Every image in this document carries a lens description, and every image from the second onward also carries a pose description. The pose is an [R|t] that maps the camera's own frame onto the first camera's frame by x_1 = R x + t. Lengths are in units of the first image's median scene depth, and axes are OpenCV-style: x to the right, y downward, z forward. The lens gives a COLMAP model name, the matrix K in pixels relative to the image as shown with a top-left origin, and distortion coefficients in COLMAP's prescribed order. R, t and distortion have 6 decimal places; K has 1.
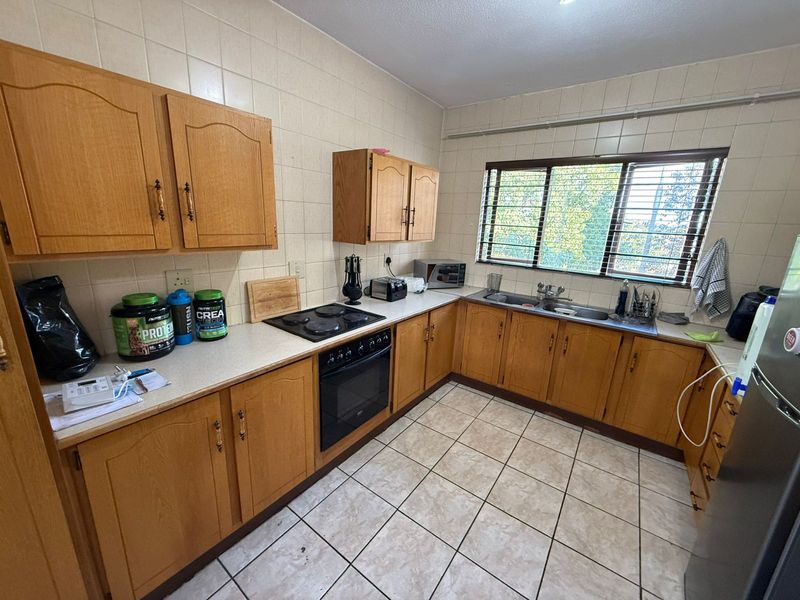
lens RADIAL K [[319.4, 0, 399.5], [0, 319.4, 300.0], [0, 0, 1]] dist [0.005167, -0.001183]
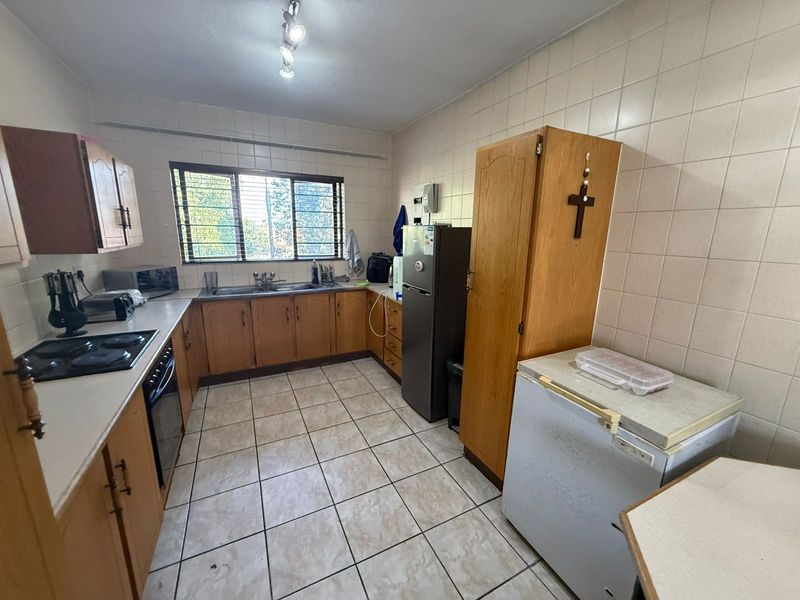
lens RADIAL K [[319.4, 0, 398.5], [0, 319.4, 299.2], [0, 0, 1]] dist [0.005167, -0.001183]
pose [[0.457649, -0.226858, 0.859705, -0.439559], [0.223124, 0.965265, 0.135937, -0.001233], [-0.860682, 0.129609, 0.492370, -0.034359]]
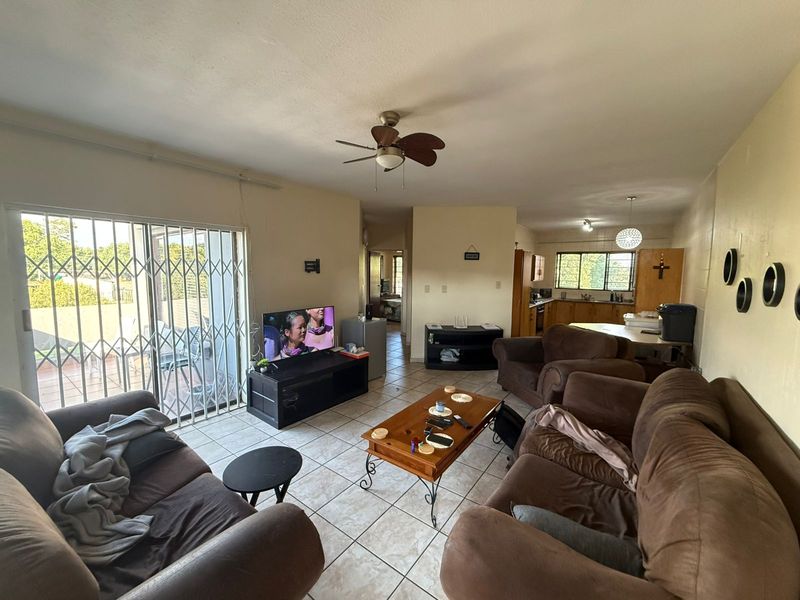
lens RADIAL K [[319.4, 0, 400.5], [0, 319.4, 299.2], [0, 0, 1]] dist [0.005167, -0.001183]
pose [[0.999458, -0.032801, -0.002862, -1.391279], [0.031946, 0.987100, -0.156885, 0.464474], [0.007971, 0.156709, 0.987613, -2.153689]]
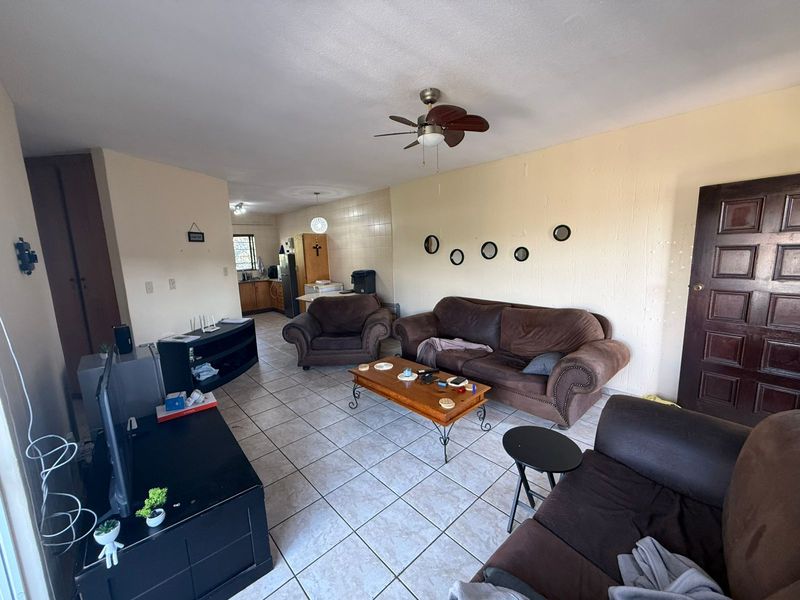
lens RADIAL K [[319.4, 0, 398.0], [0, 319.4, 298.2], [0, 0, 1]] dist [0.005167, -0.001183]
pose [[0.190065, -0.203202, 0.960513, -2.400426], [0.284319, 0.947815, 0.144255, 0.203059], [-0.939701, 0.245674, 0.237921, -1.333128]]
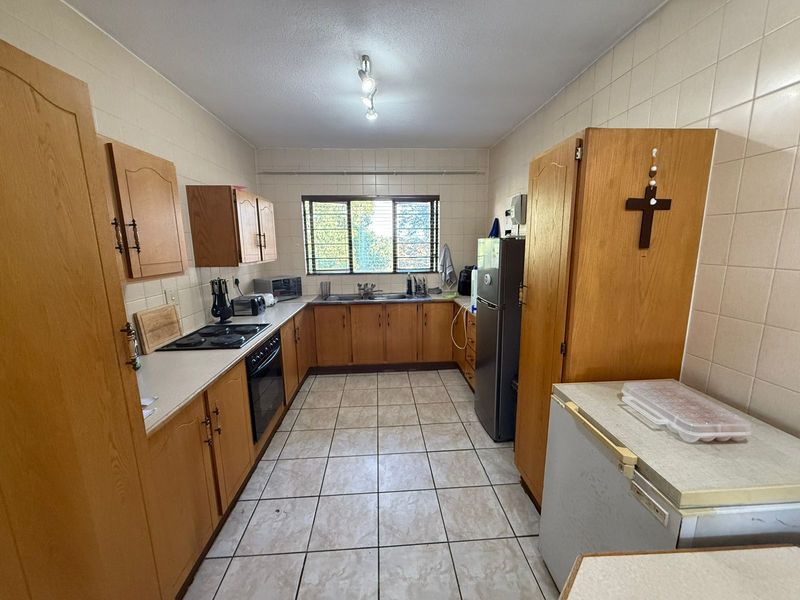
lens RADIAL K [[319.4, 0, 398.9], [0, 319.4, 299.3], [0, 0, 1]] dist [0.005167, -0.001183]
pose [[0.765164, -0.165486, 0.622204, -0.364714], [0.204038, 0.978917, 0.009441, 0.044828], [-0.610649, 0.119729, 0.782798, -0.214414]]
